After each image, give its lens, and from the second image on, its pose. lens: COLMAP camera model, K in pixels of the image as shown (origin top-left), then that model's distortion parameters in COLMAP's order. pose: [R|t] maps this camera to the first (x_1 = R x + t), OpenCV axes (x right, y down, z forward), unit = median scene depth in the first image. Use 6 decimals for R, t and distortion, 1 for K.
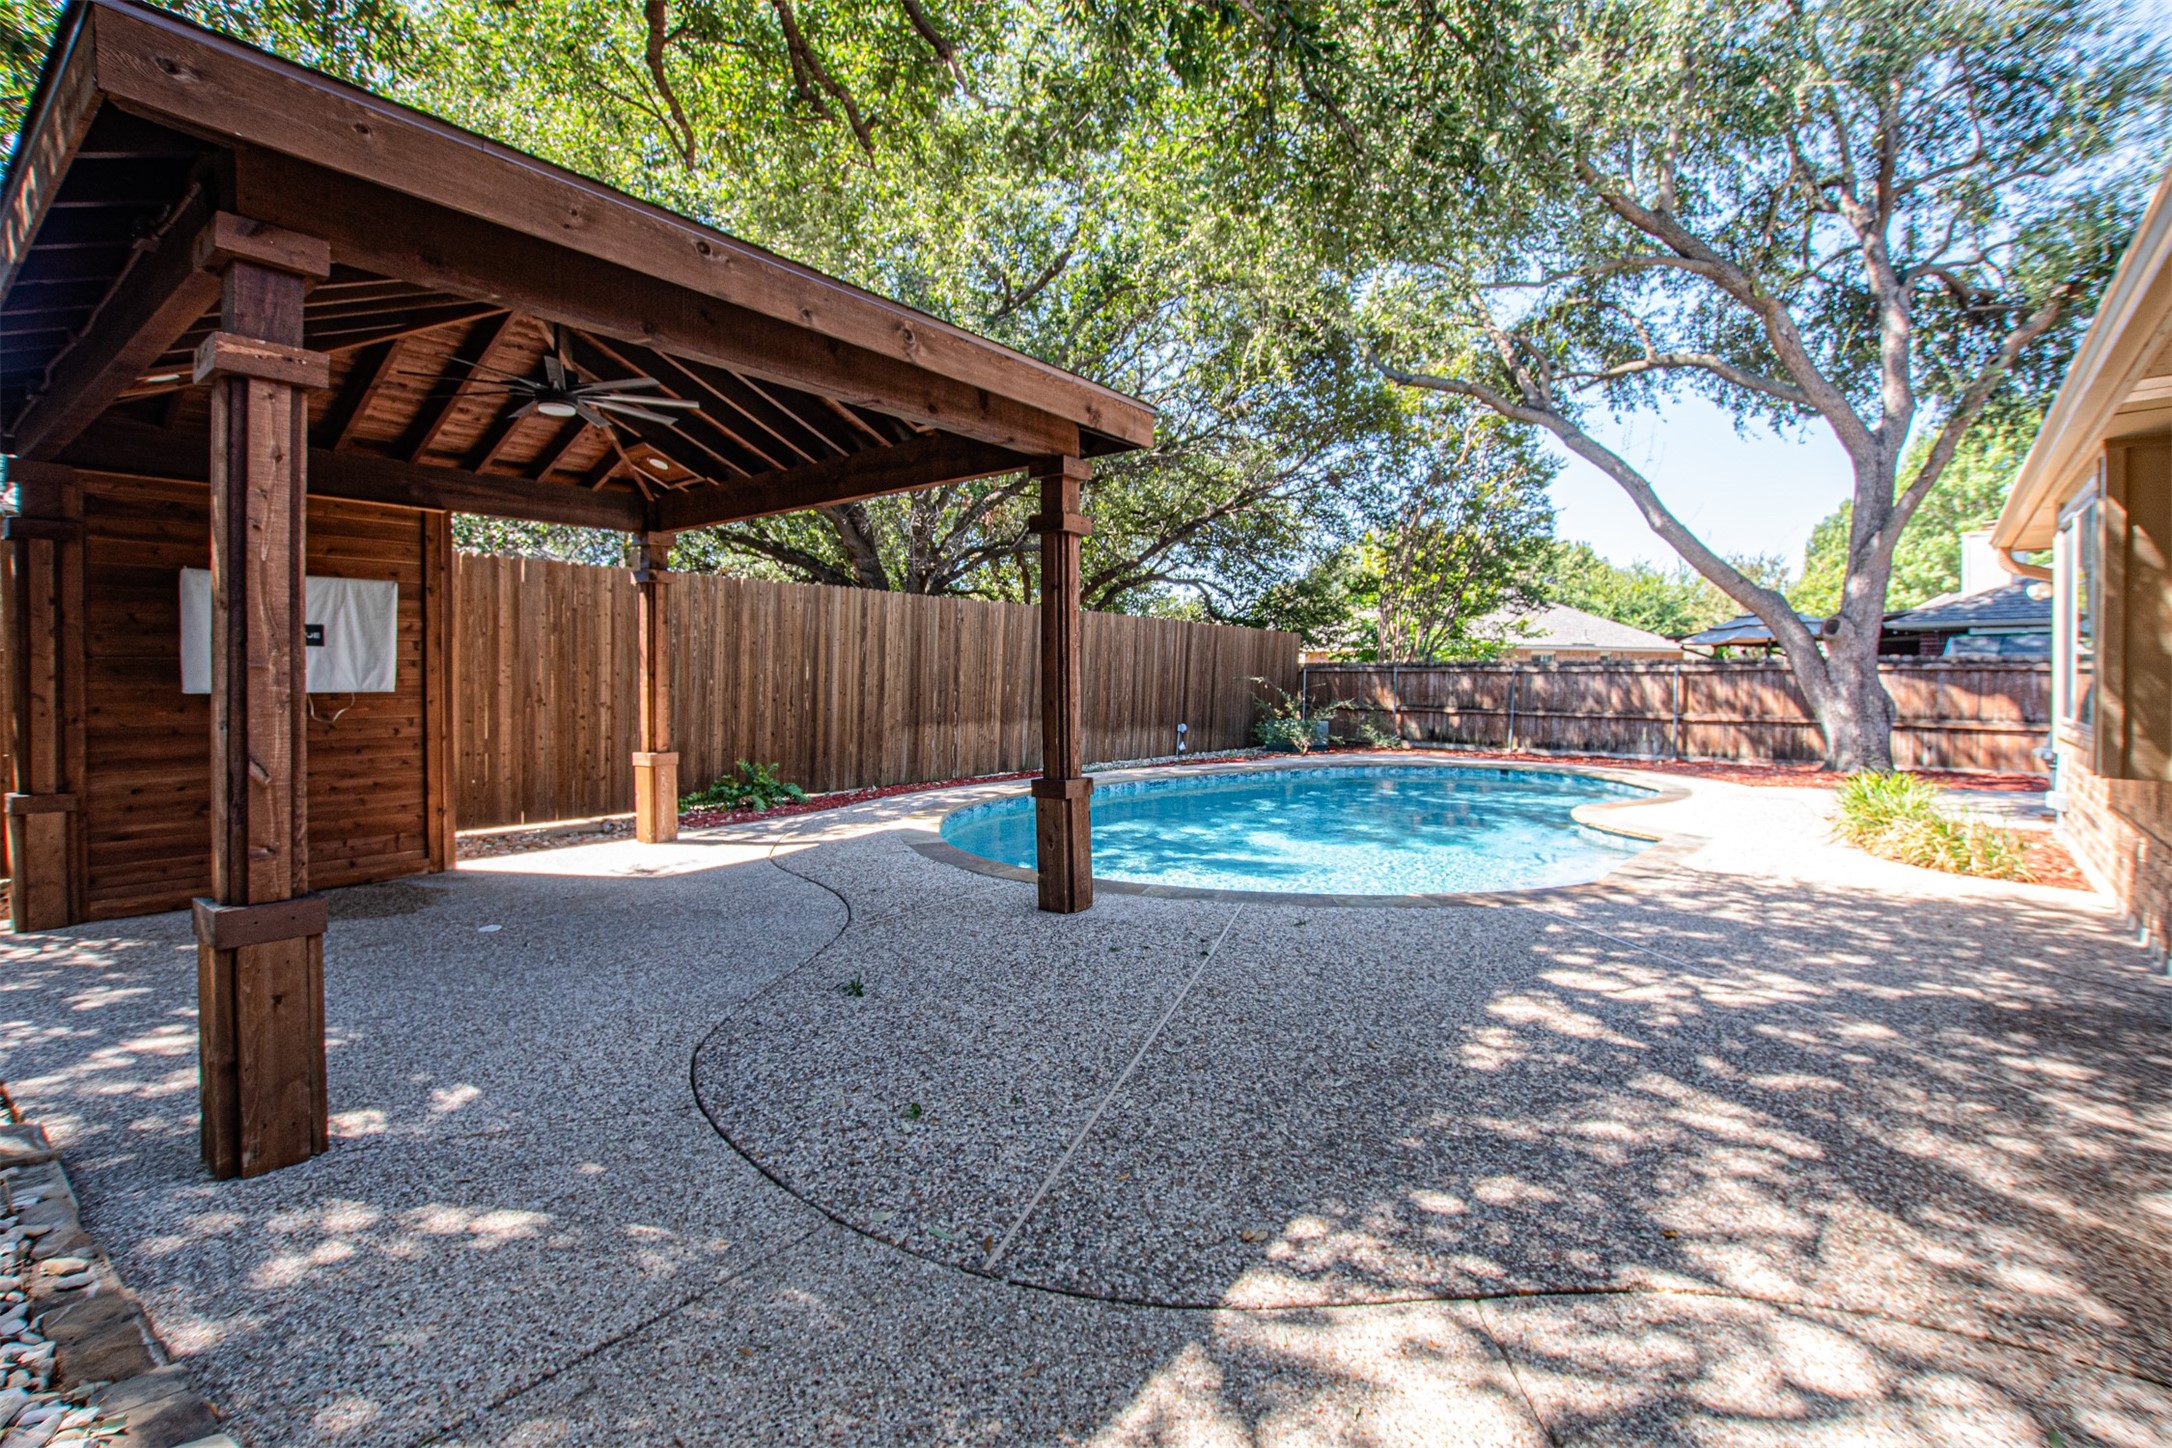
lens RADIAL K [[954.3, 0, 1081.7], [0, 954.3, 685.9], [0, 0, 1]] dist [-0.050721, -0.000048]
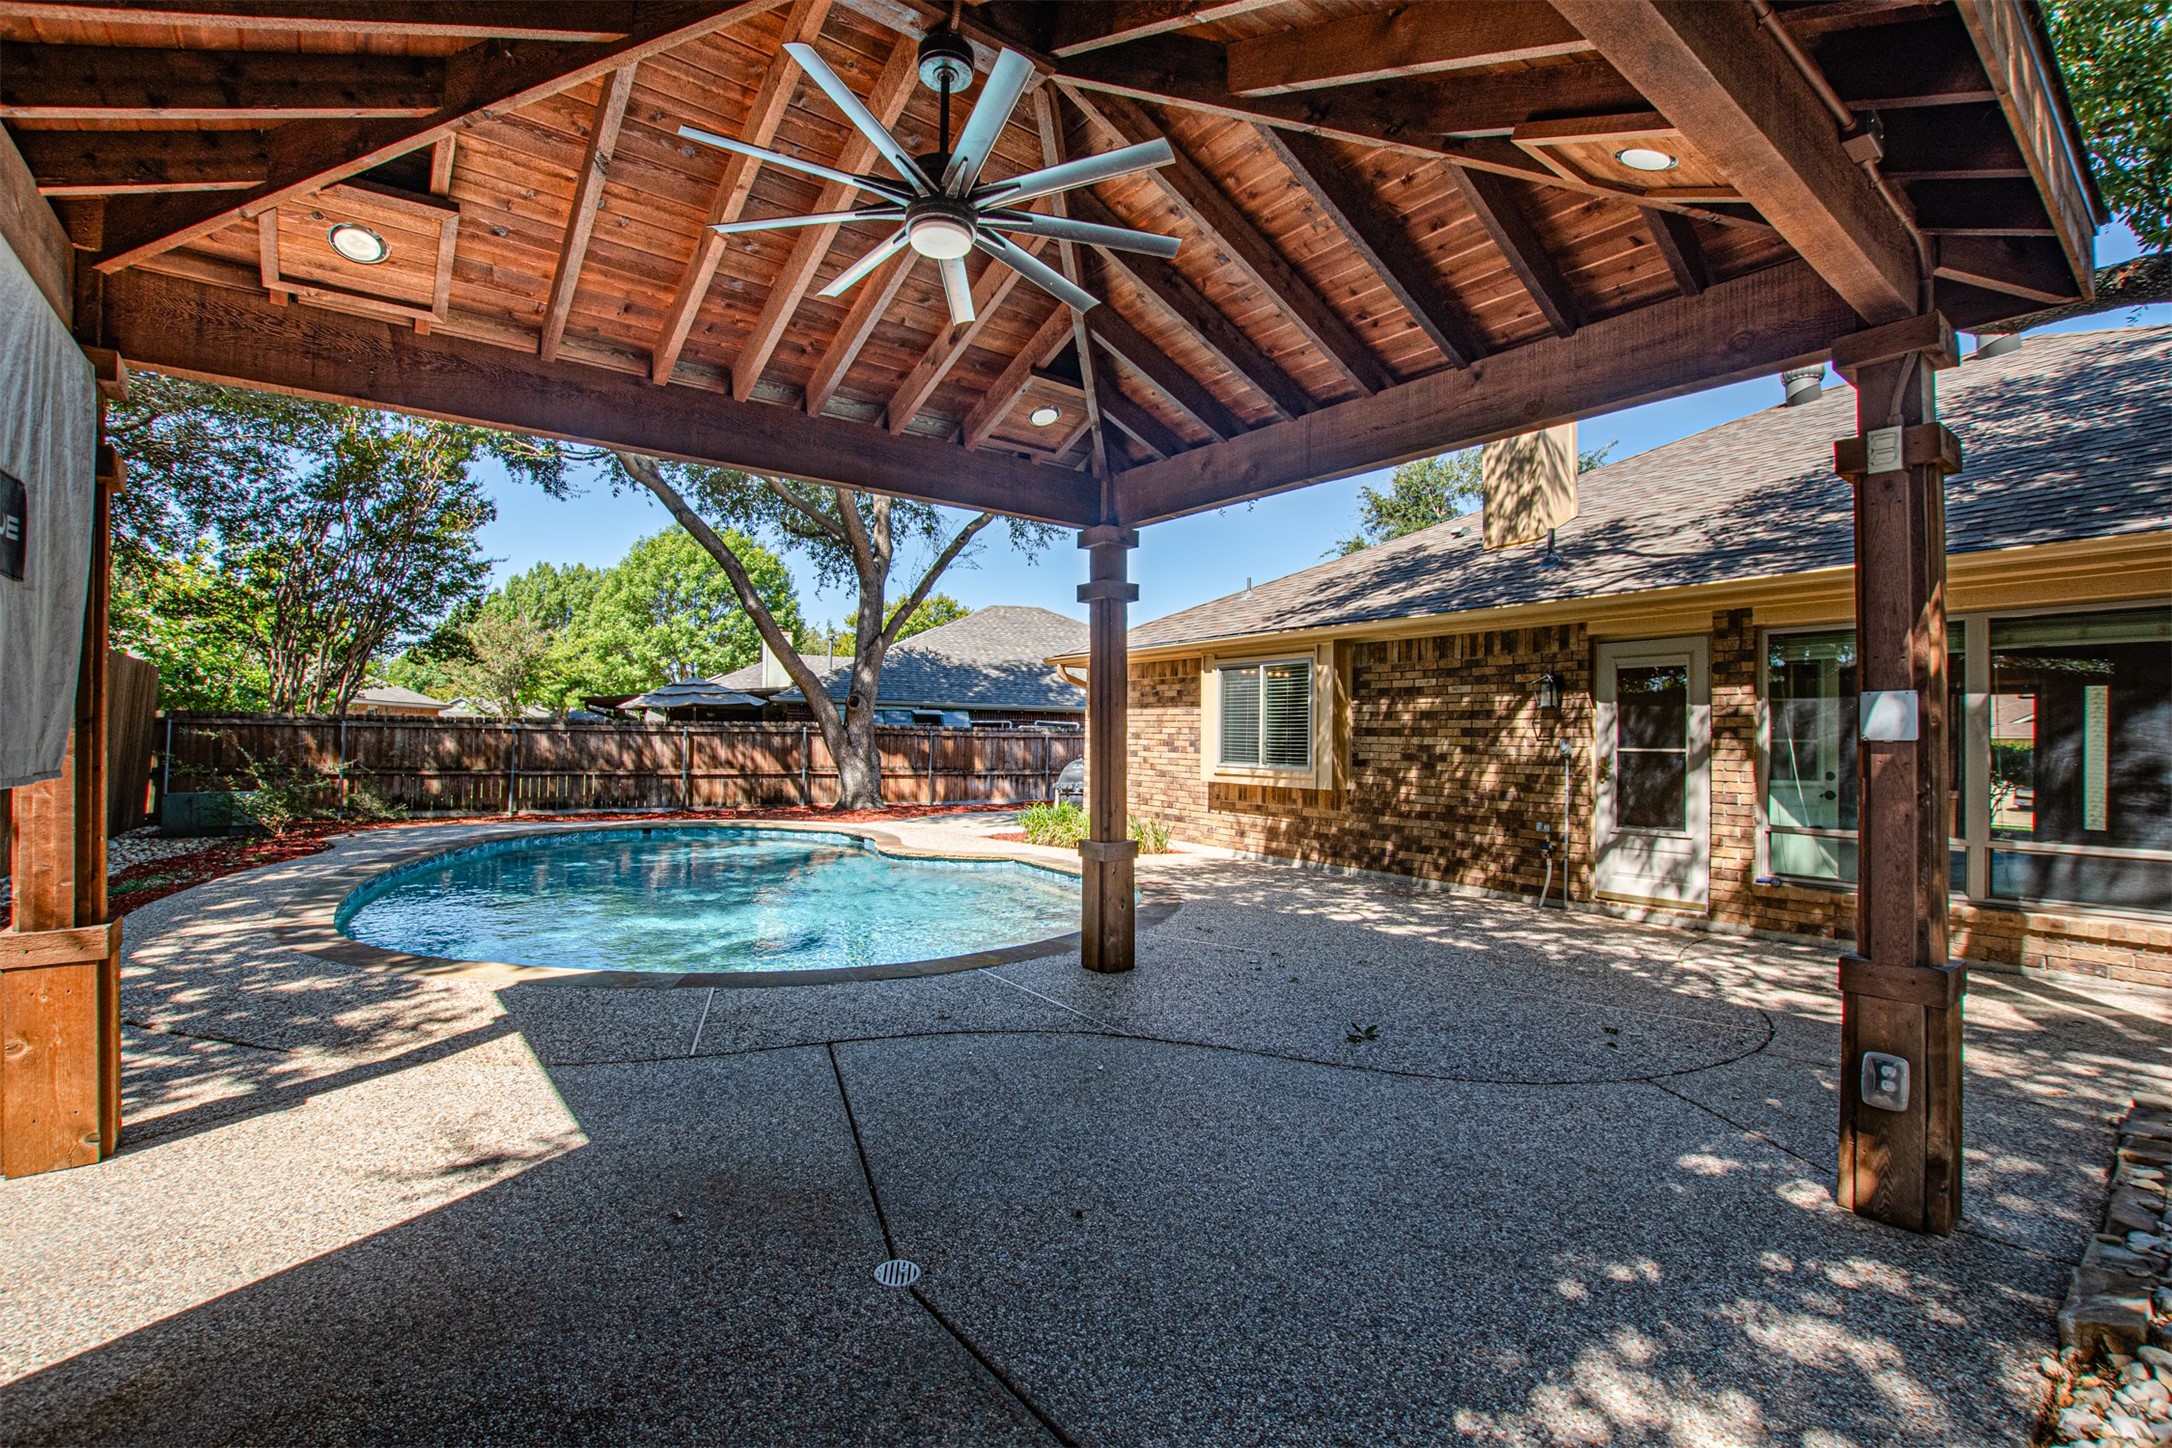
lens RADIAL K [[948.0, 0, 1077.7], [0, 948.0, 744.2], [0, 0, 1]] dist [-0.026243, -0.000041]
pose [[0.280447, 0.008385, 0.959833, -0.327563], [-0.009693, 0.999936, -0.005903, -0.000407], [-0.959821, -0.007648, 0.280510, 0.242928]]
